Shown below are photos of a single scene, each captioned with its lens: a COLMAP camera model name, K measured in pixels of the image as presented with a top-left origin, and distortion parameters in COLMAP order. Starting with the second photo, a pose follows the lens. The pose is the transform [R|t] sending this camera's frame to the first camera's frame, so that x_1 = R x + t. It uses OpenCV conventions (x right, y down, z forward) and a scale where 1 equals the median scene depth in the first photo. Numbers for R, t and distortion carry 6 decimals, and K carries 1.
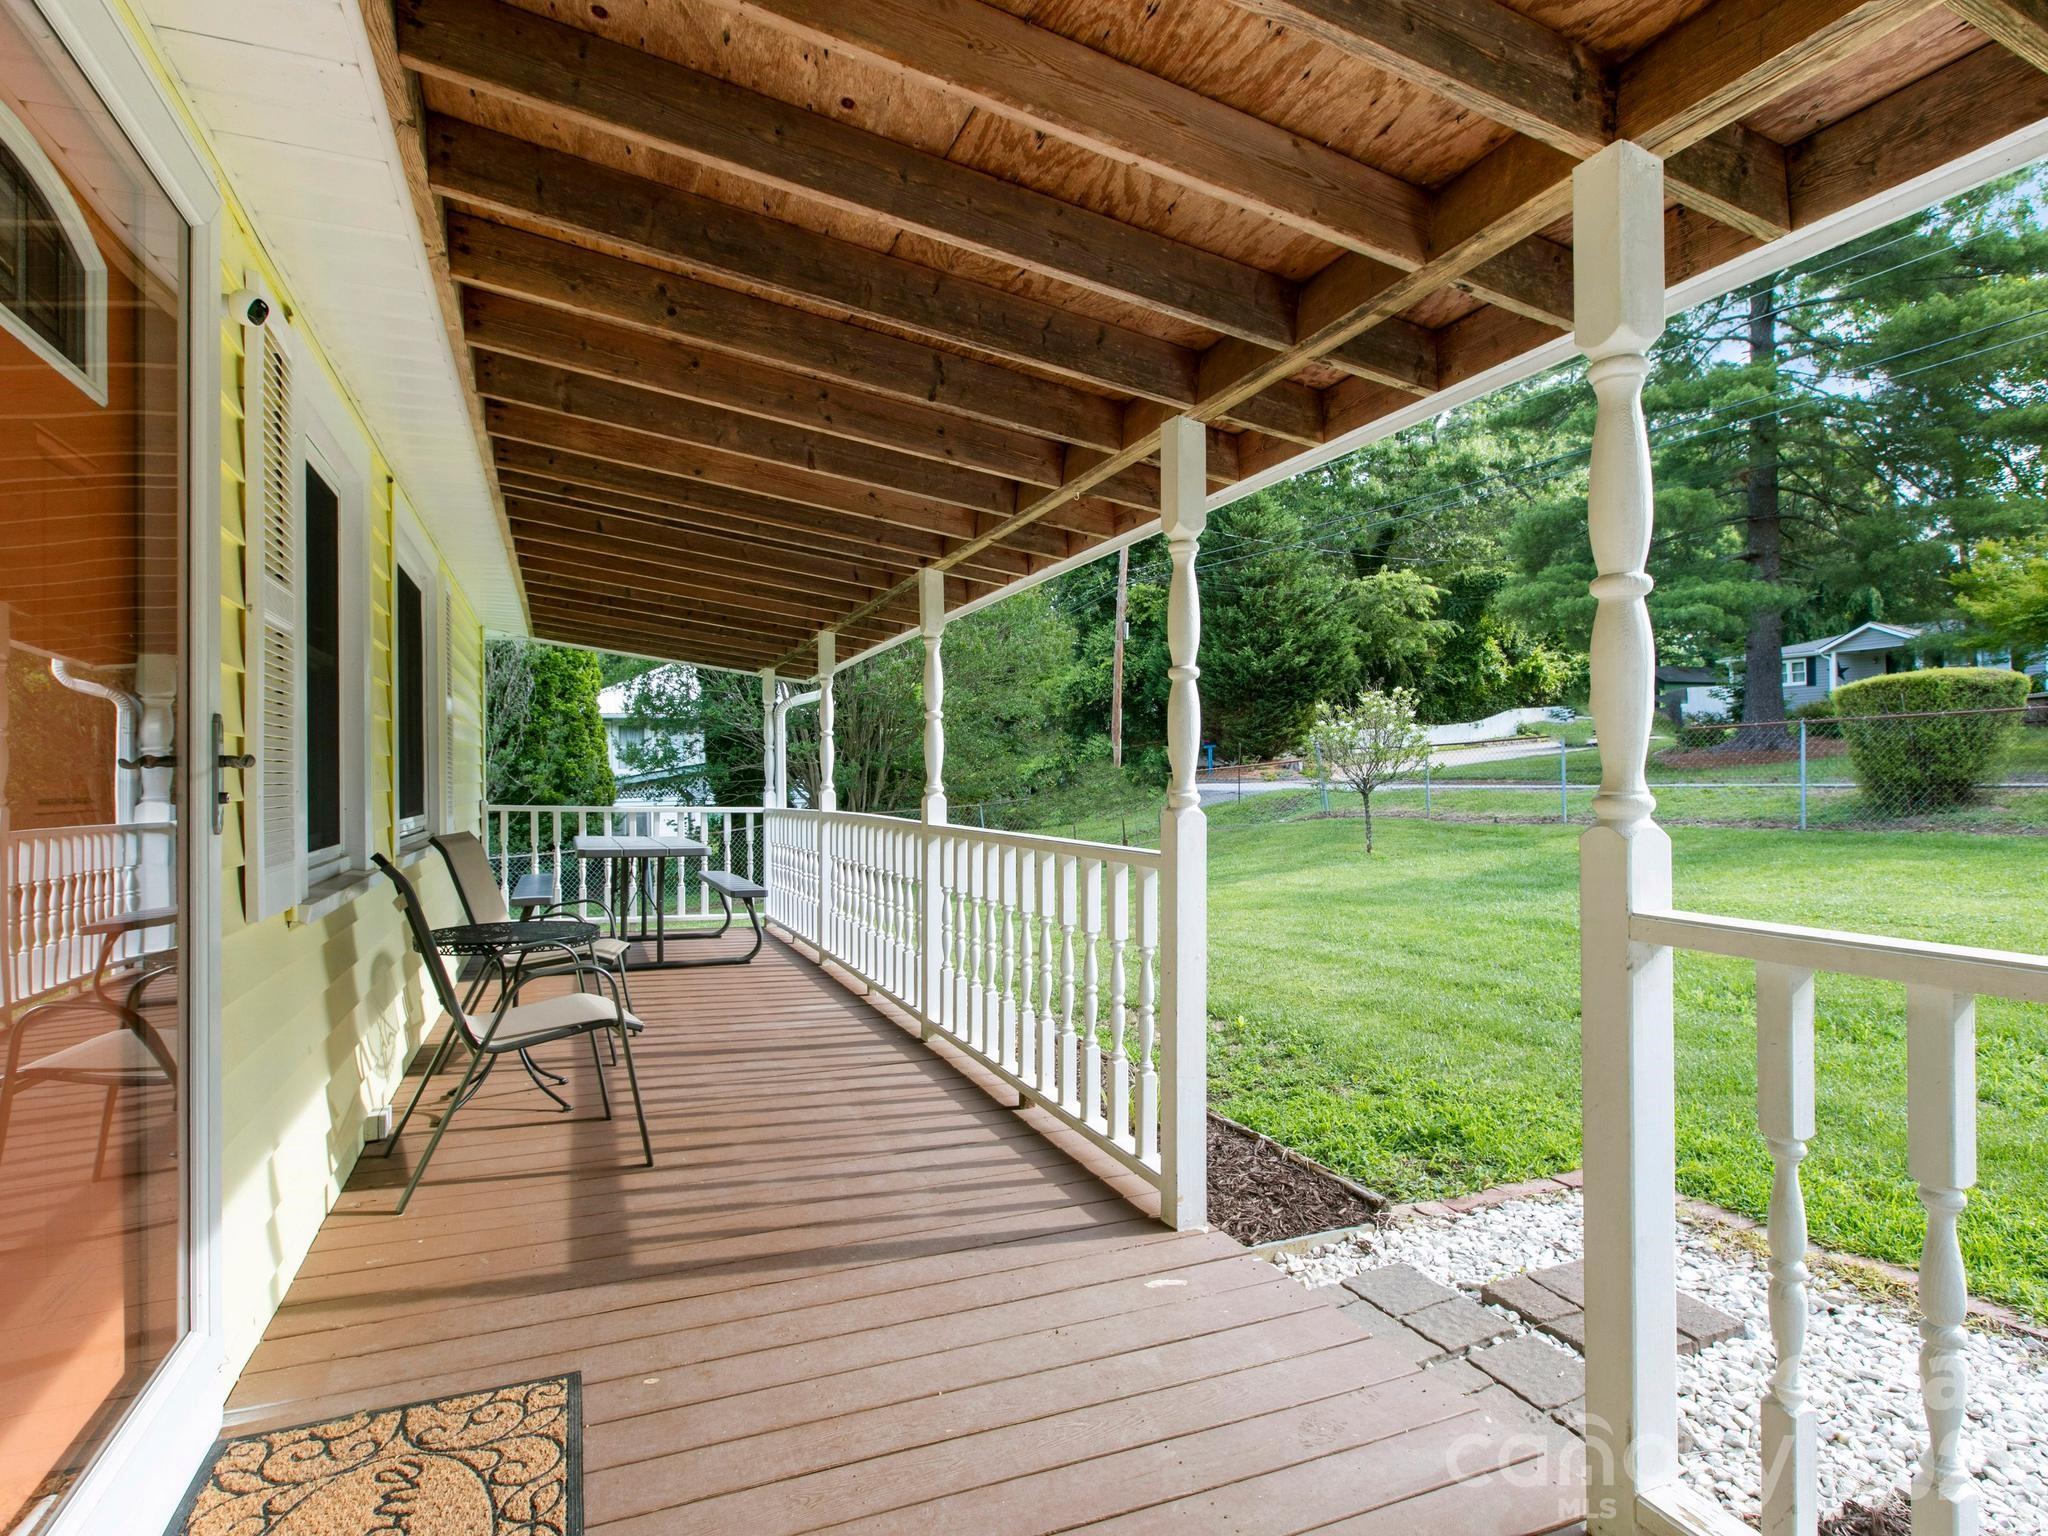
lens RADIAL K [[1088.0, 0, 1024.0], [0, 1088.0, 768.0], [0, 0, 1]] dist [-0.002264, -0.001084]
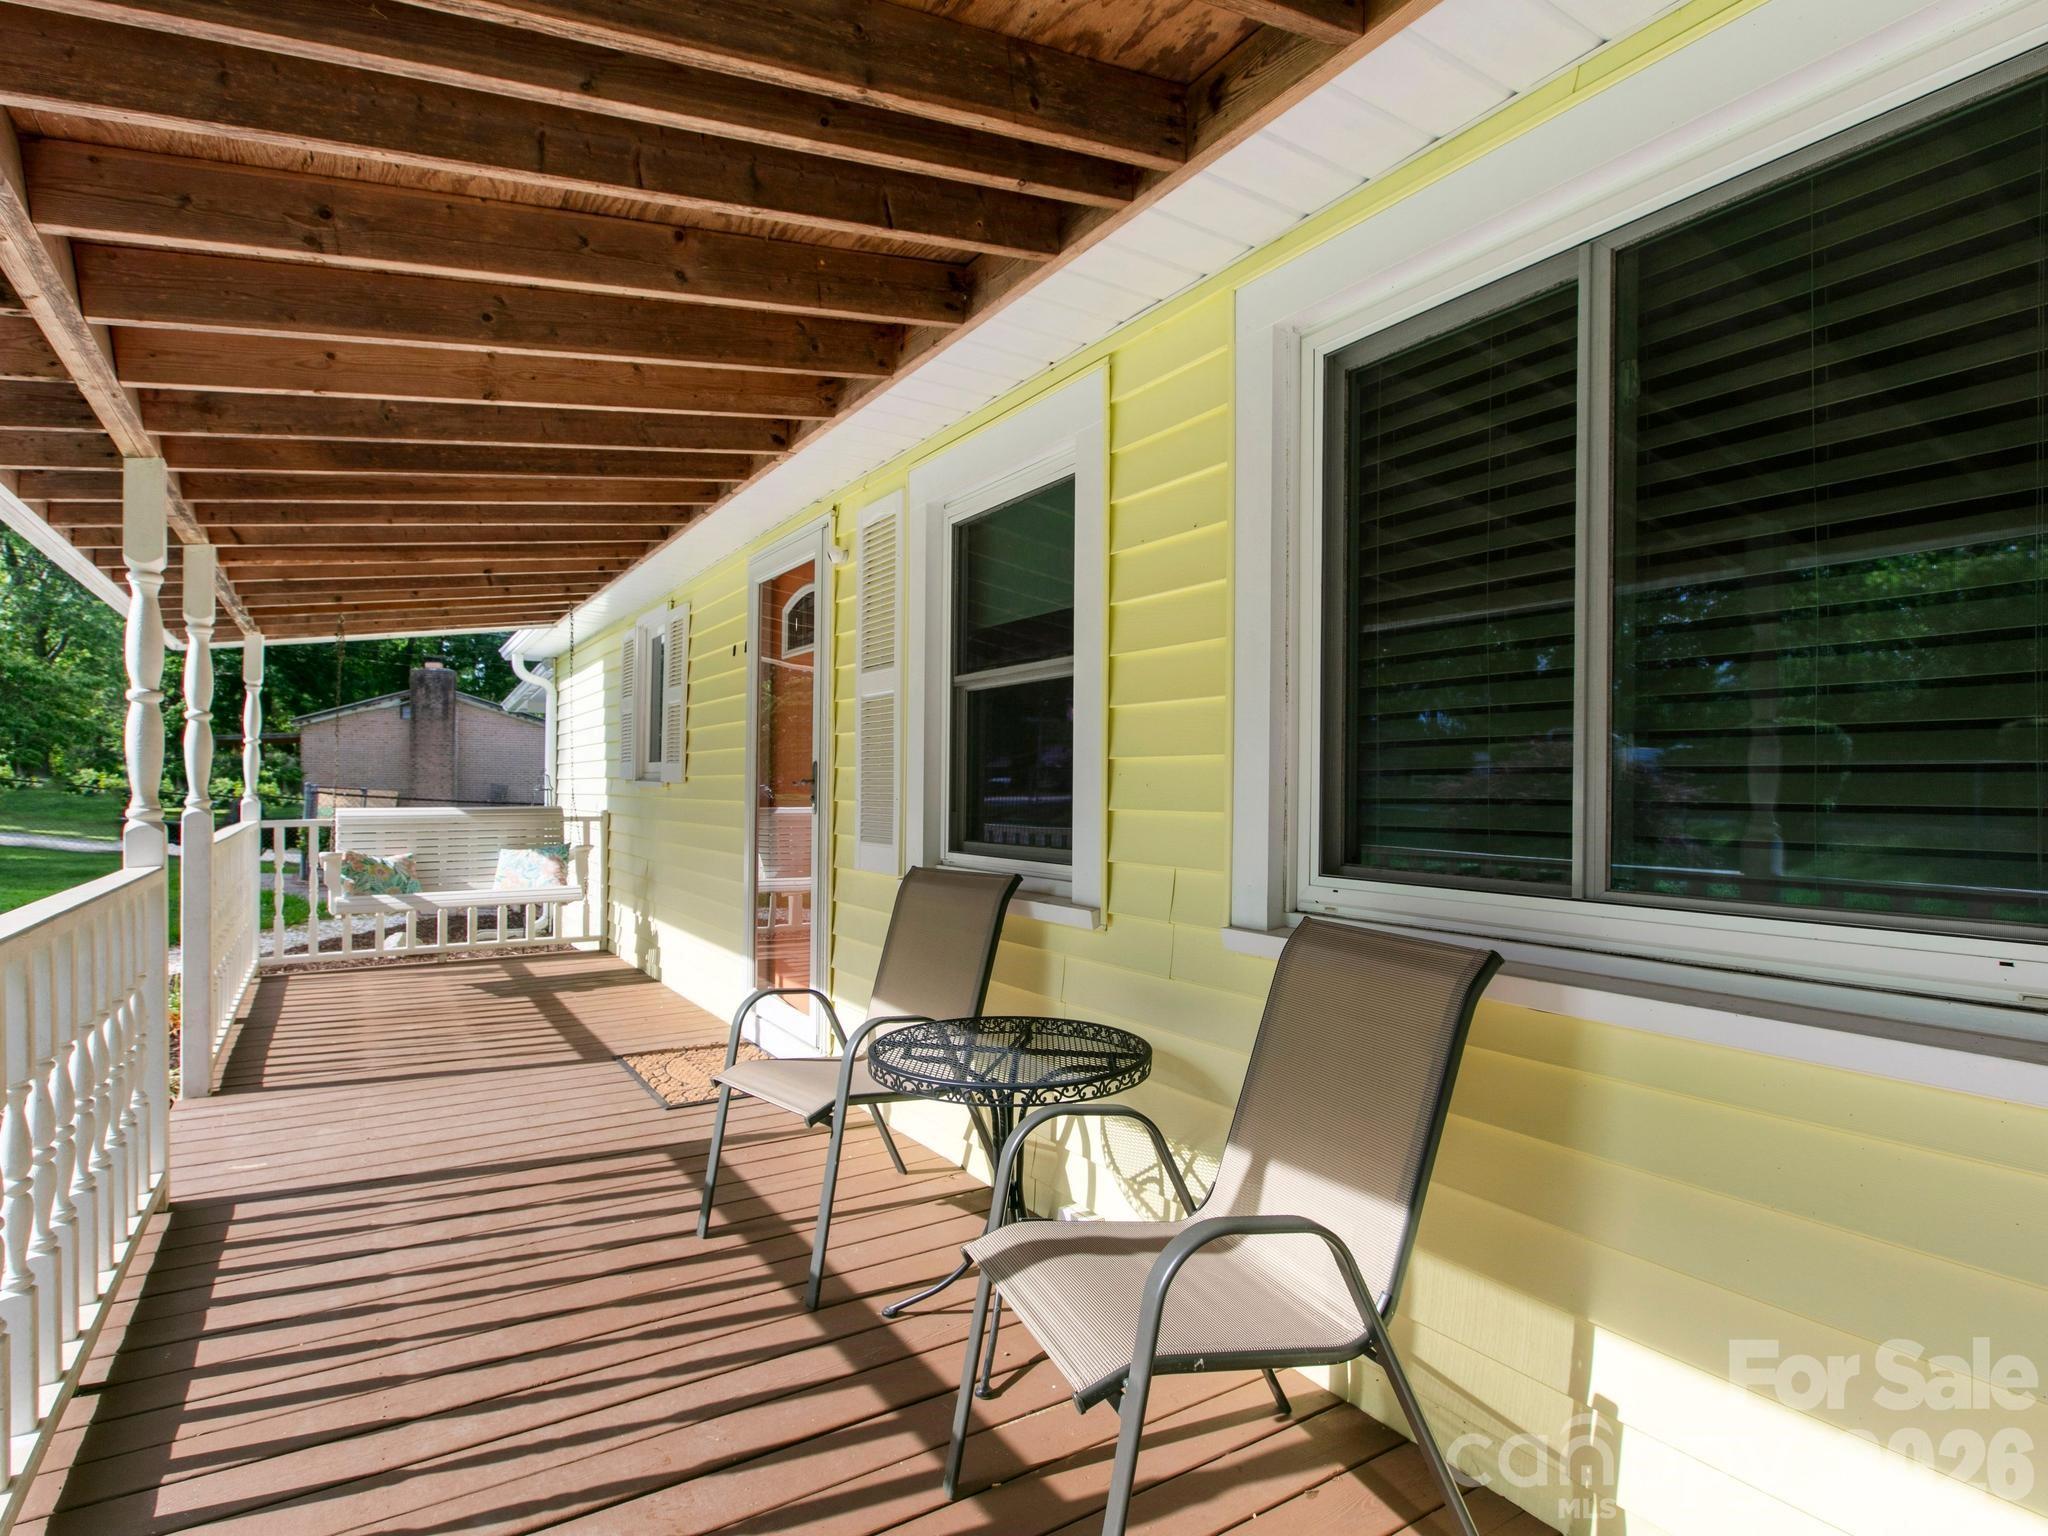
lens RADIAL K [[1088.0, 0, 1024.0], [0, 1088.0, 768.0], [0, 0, 1]] dist [-0.002264, -0.001084]
pose [[-0.986007, -0.002357, -0.166685, -0.514683], [-0.000556, 0.999941, -0.010852, 0.001701], [0.166701, -0.010608, -0.985950, 2.170702]]
